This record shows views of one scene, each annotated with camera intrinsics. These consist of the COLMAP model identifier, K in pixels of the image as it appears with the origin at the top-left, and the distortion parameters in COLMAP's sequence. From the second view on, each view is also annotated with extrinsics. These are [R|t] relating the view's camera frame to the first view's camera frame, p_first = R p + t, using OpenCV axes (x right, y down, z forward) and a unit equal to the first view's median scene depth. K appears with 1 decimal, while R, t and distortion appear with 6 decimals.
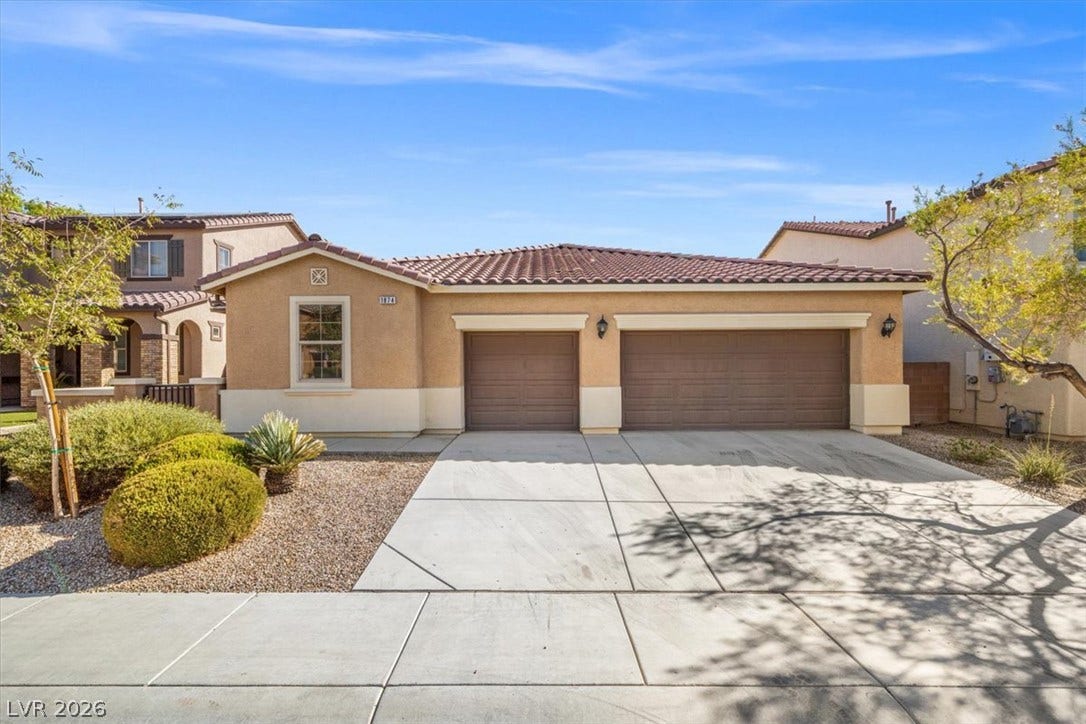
lens RADIAL K [[485.2, 0, 537.9], [0, 485.2, 365.2], [0, 0, 1]] dist [-0.000884, -0.000240]
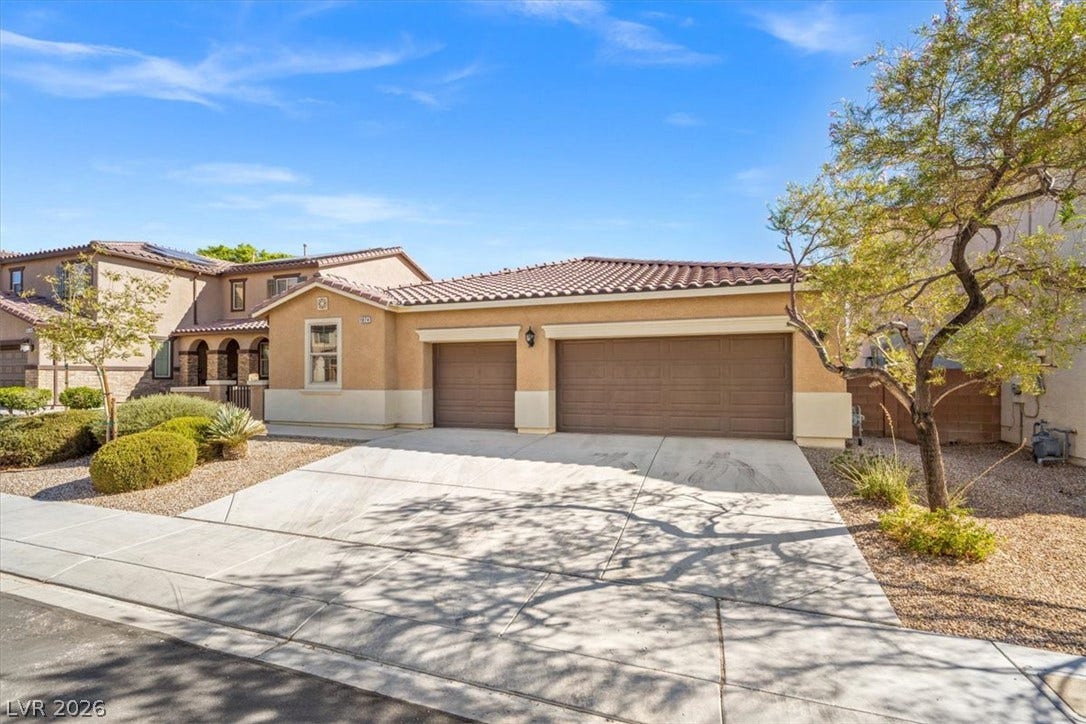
lens RADIAL K [[480.6, 0, 543.0], [0, 480.6, 362.0], [0, 0, 1]] dist [0.000630, -0.000063]
pose [[0.944690, -0.005929, -0.327910, 0.500593], [-0.001105, 0.999773, -0.021258, 0.001937], [0.327962, 0.020445, 0.944470, -0.027718]]
